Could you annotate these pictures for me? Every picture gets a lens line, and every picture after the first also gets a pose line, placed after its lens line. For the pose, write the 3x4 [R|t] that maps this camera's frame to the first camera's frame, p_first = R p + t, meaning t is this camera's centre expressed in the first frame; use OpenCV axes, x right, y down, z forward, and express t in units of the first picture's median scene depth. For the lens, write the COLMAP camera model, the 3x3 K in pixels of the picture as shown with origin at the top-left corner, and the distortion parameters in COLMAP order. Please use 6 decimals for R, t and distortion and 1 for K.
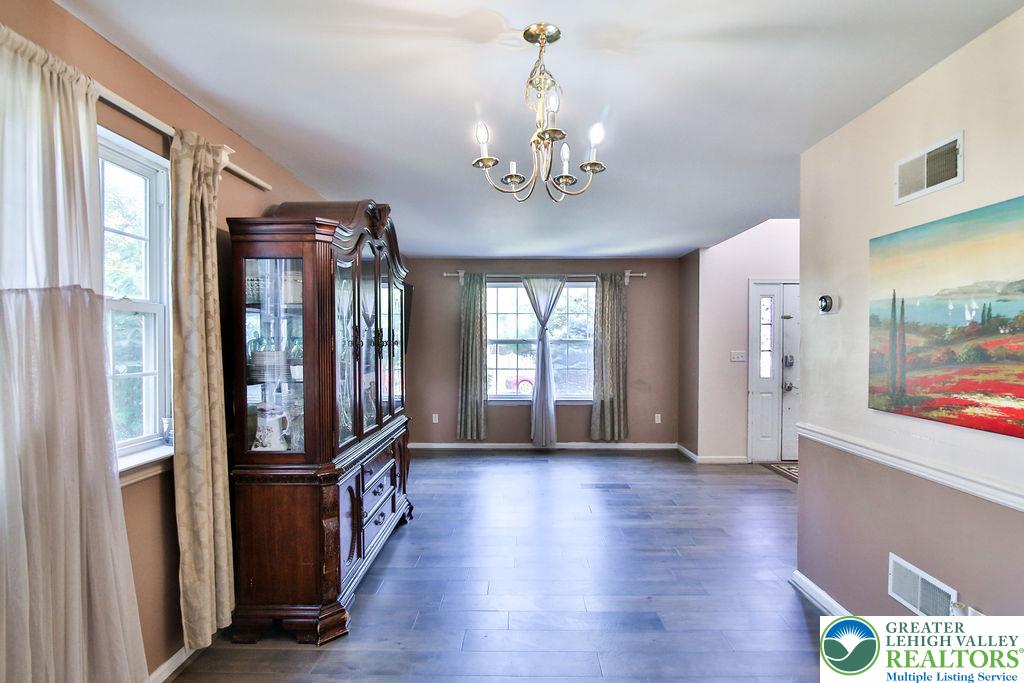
lens RADIAL K [[508.0, 0, 515.5], [0, 508.0, 346.2], [0, 0, 1]] dist [-0.018290, 0.000290]
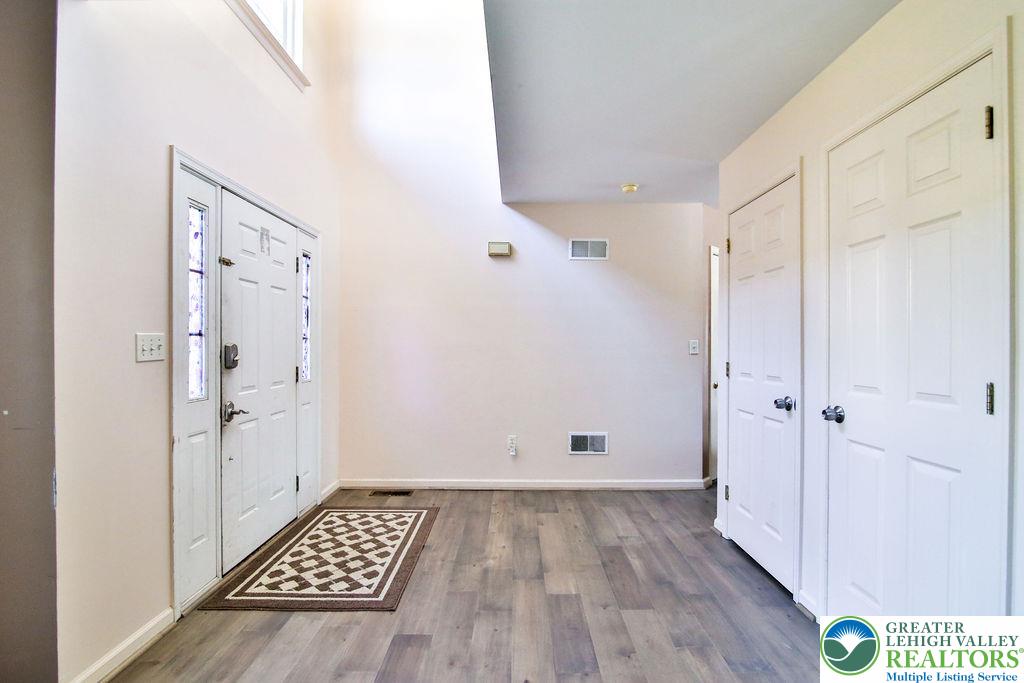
lens RADIAL K [[508.0, 0, 515.5], [0, 508.0, 346.2], [0, 0, 1]] dist [-0.018290, 0.000290]
pose [[-0.008281, -0.004215, 0.999957, 0.074961], [0.008649, 0.999953, 0.004287, 0.019780], [-0.999928, 0.008684, -0.008244, 0.740750]]
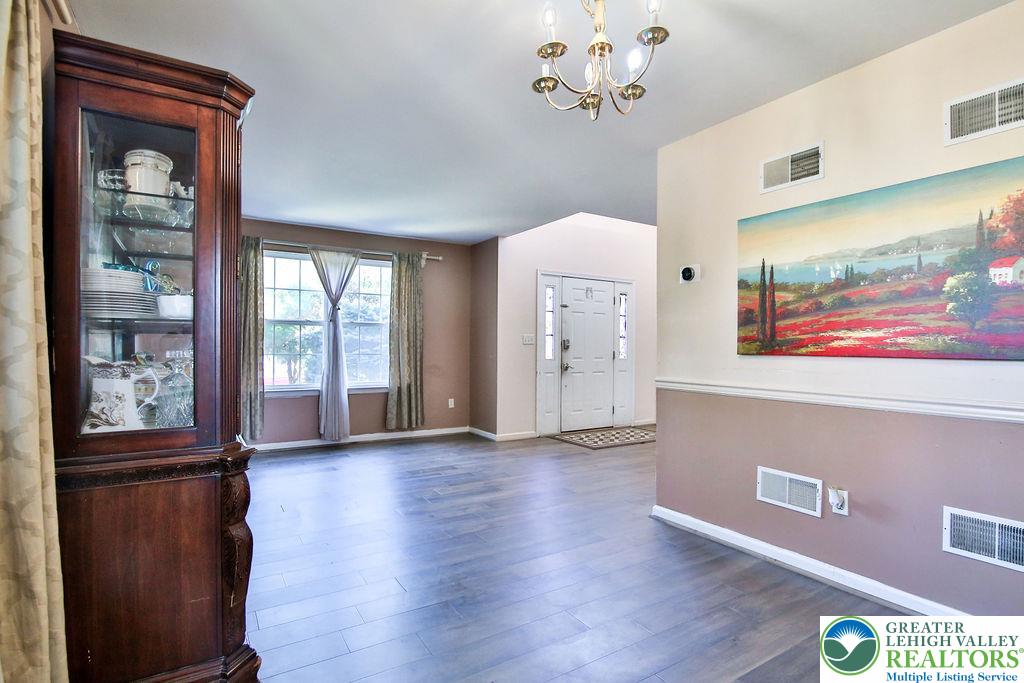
lens RADIAL K [[508.0, 0, 515.5], [0, 508.0, 346.2], [0, 0, 1]] dist [-0.018290, 0.000290]
pose [[0.840807, 0.006479, 0.541297, -0.176285], [-0.000269, 0.999933, -0.011551, 0.046722], [-0.541335, 0.009566, 0.840752, 0.096498]]
